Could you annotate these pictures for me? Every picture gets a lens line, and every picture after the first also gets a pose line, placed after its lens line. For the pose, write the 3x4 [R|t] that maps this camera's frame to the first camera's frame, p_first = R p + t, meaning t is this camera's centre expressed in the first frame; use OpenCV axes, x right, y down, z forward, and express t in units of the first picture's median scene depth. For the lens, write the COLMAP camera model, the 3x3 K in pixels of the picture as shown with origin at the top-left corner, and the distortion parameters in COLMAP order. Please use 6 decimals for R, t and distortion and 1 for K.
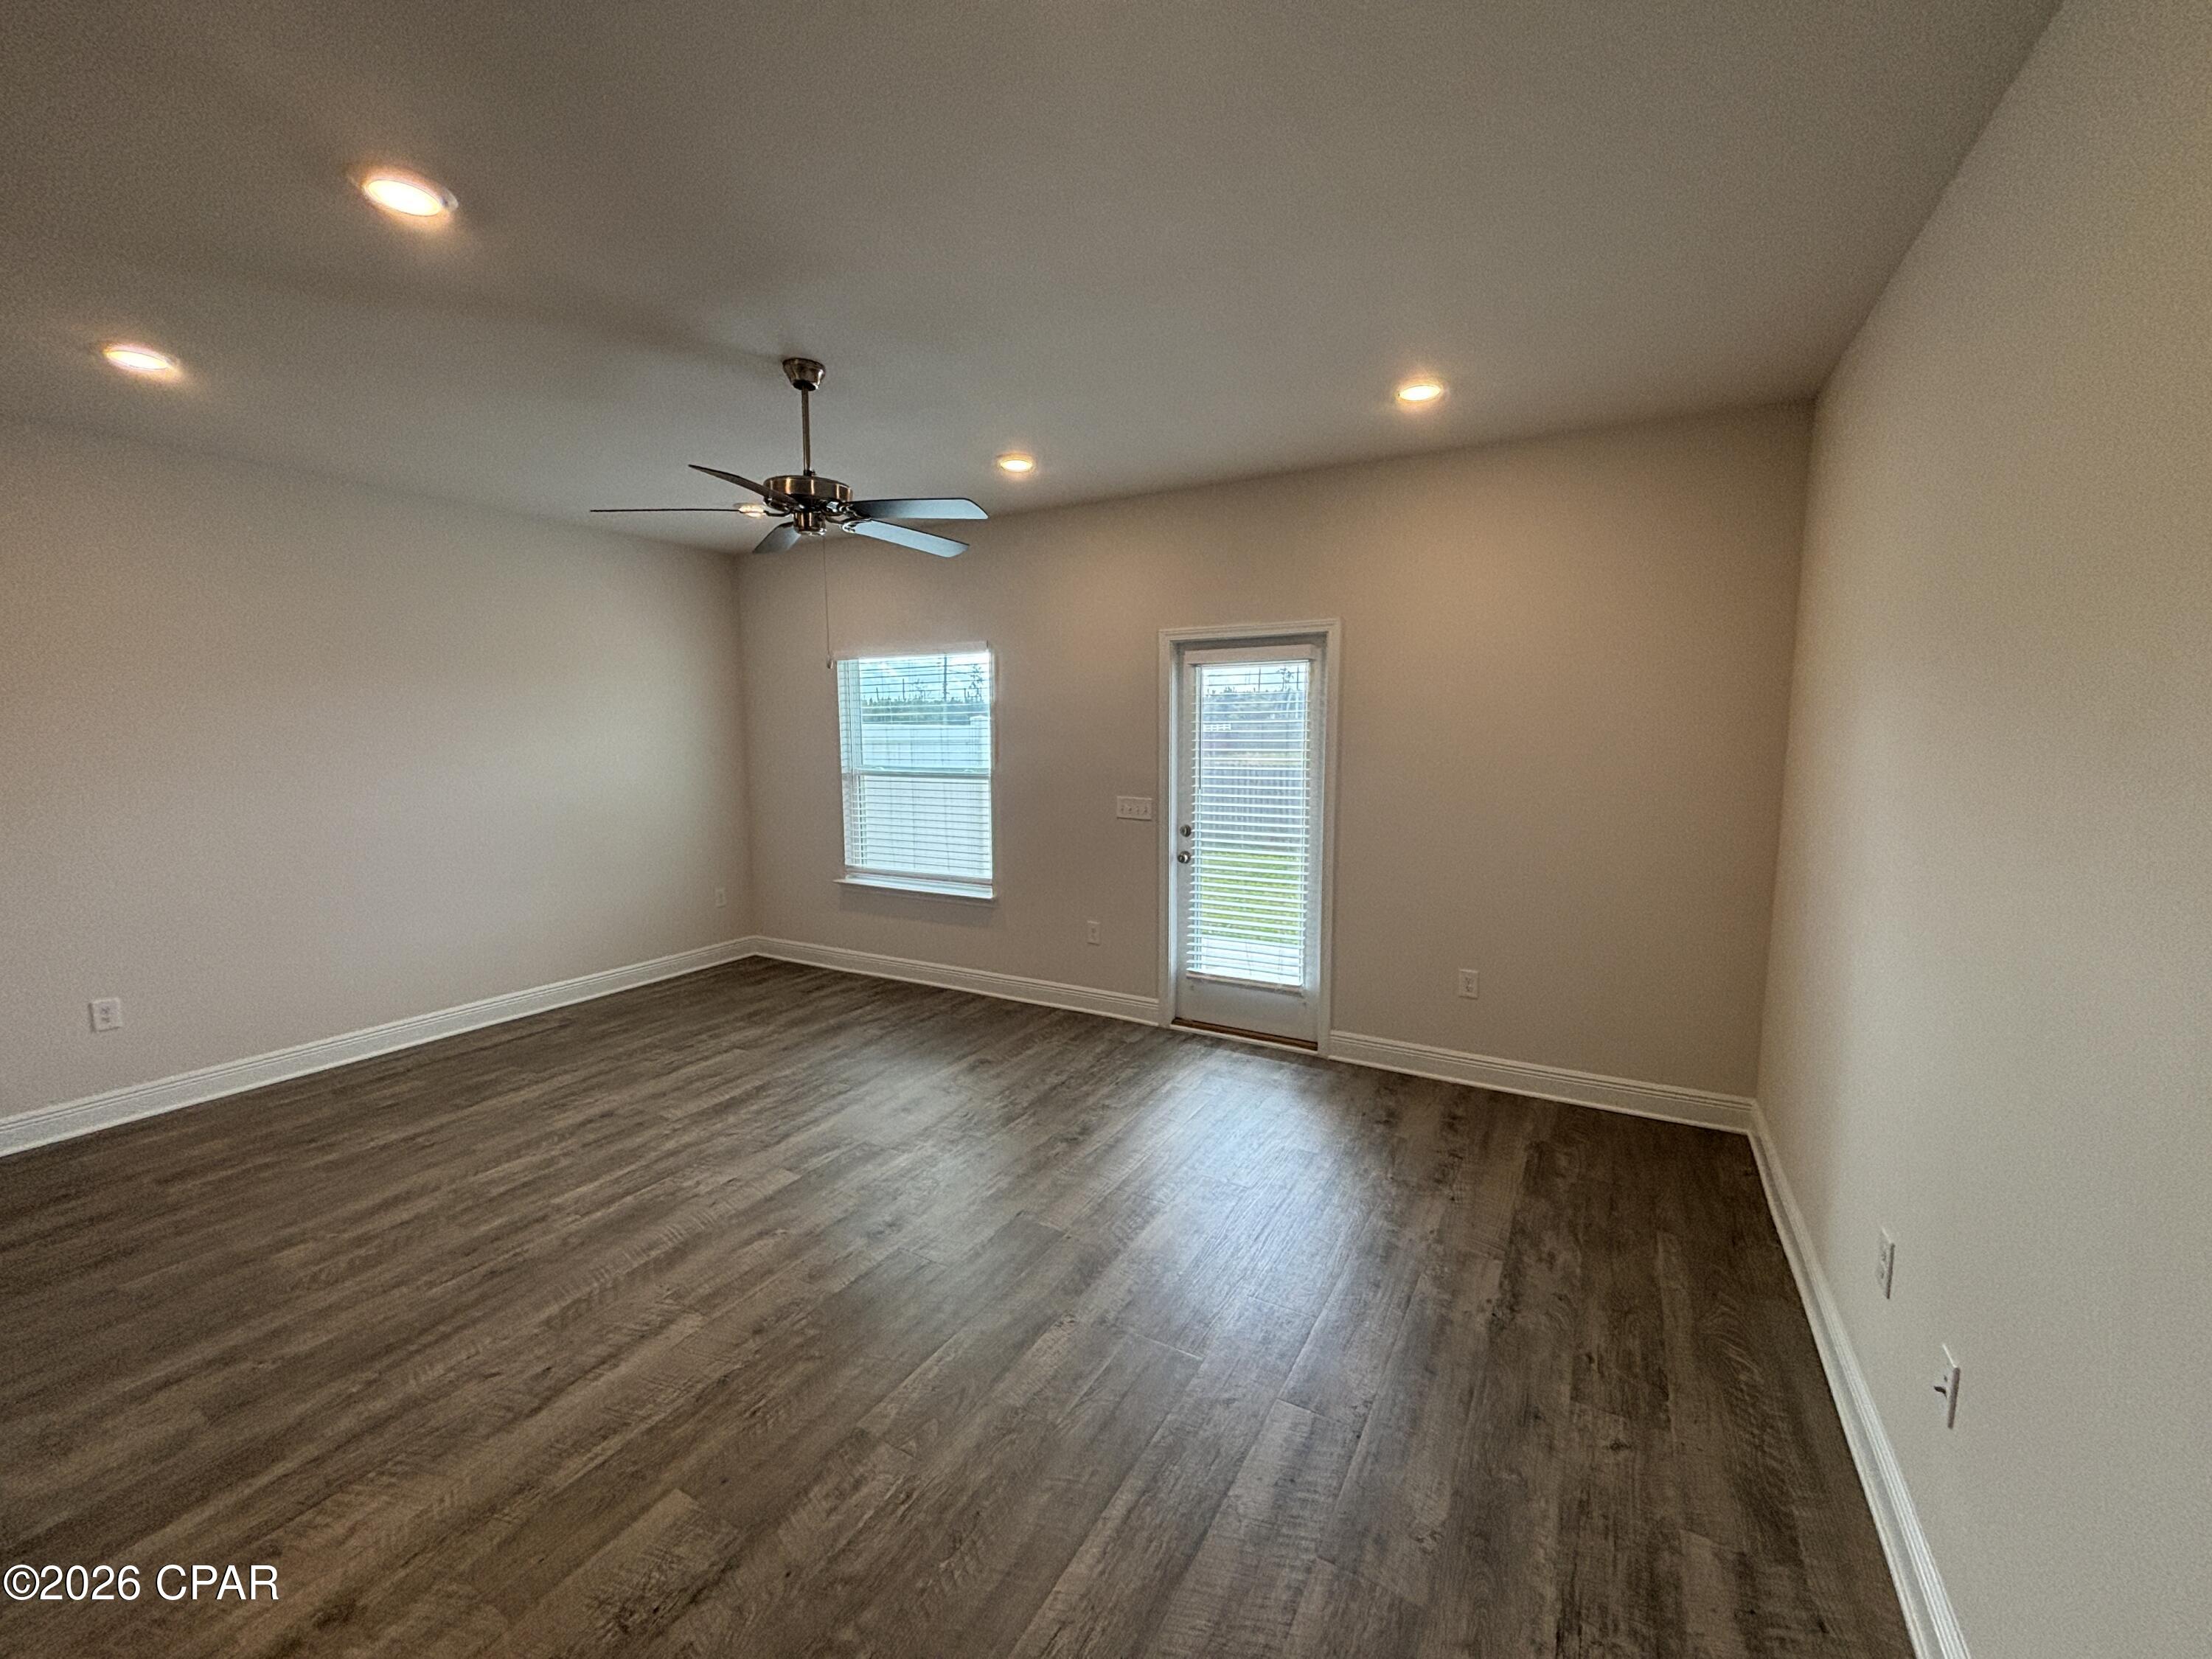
lens RADIAL K [[897.0, 0, 1118.3], [0, 897.0, 825.9], [0, 0, 1]] dist [0.002258, 0.000491]
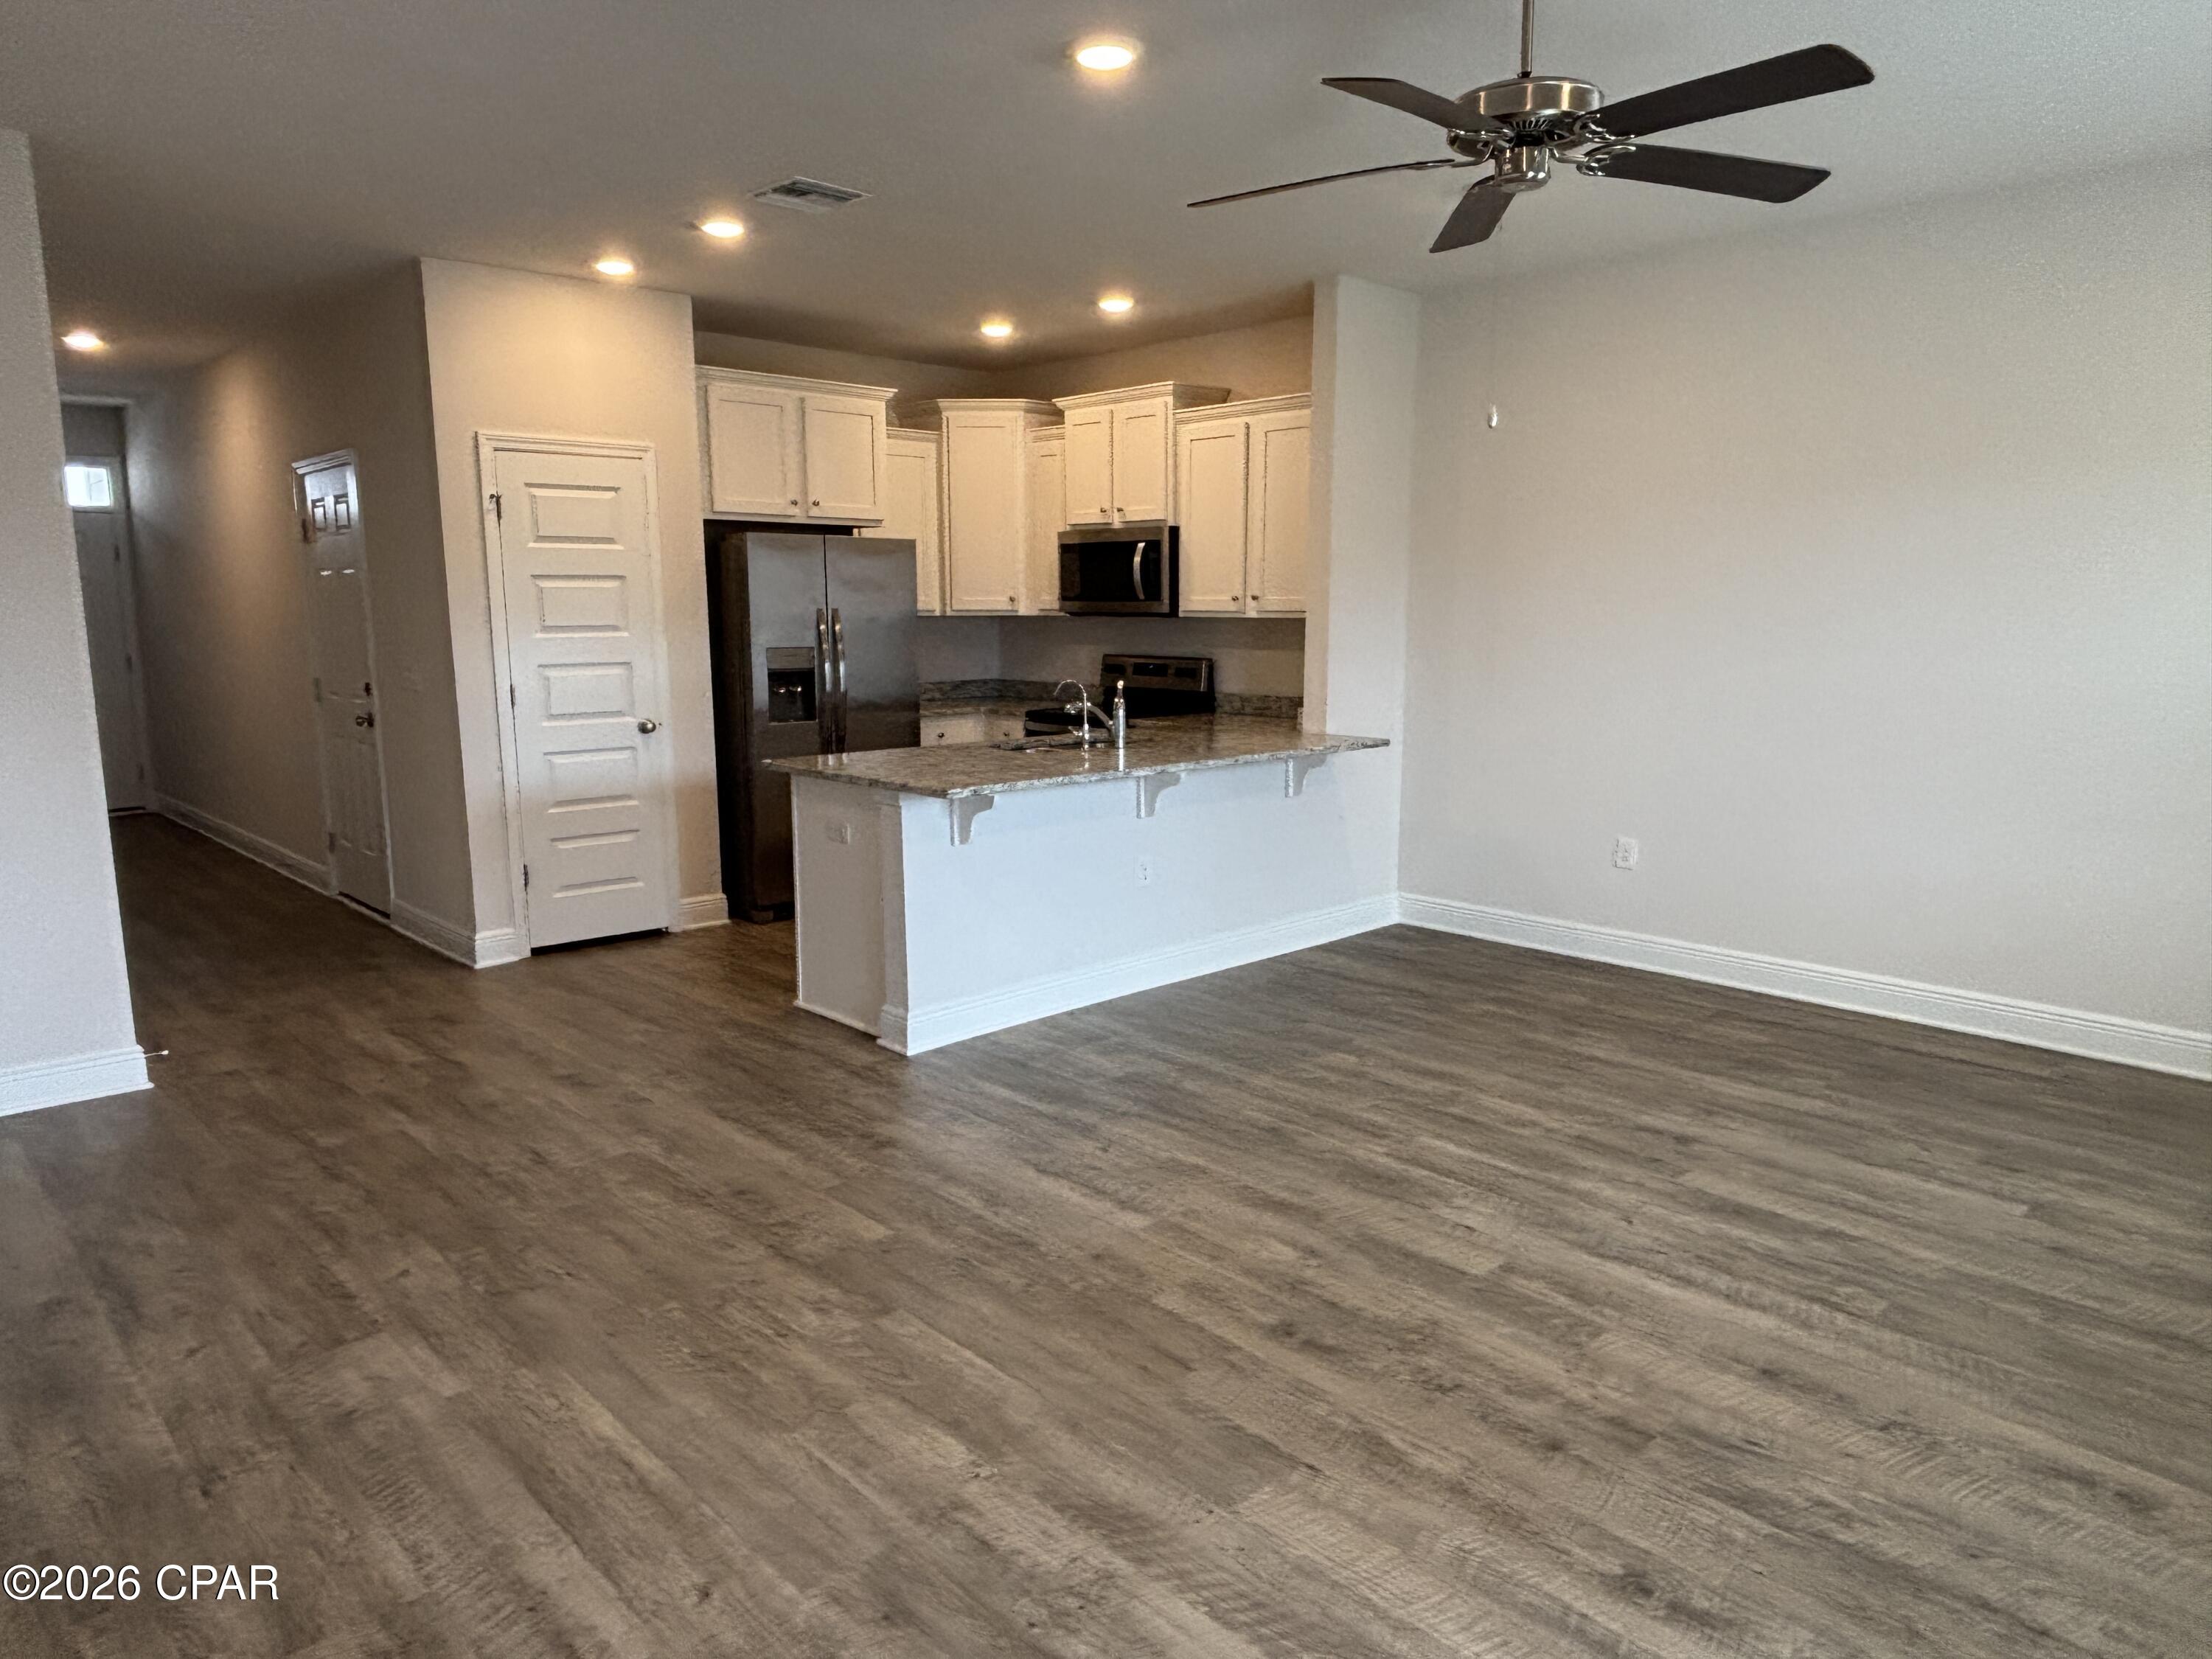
lens RADIAL K [[1418.4, 0, 1108.4], [0, 1418.4, 831.3], [0, 0, 1]] dist [0.006983, -0.001517]
pose [[-0.302970, 0.157775, -0.939849, 0.564570], [-0.102057, 0.975157, 0.196602, -0.073318], [0.947520, 0.155483, -0.279341, 0.920674]]
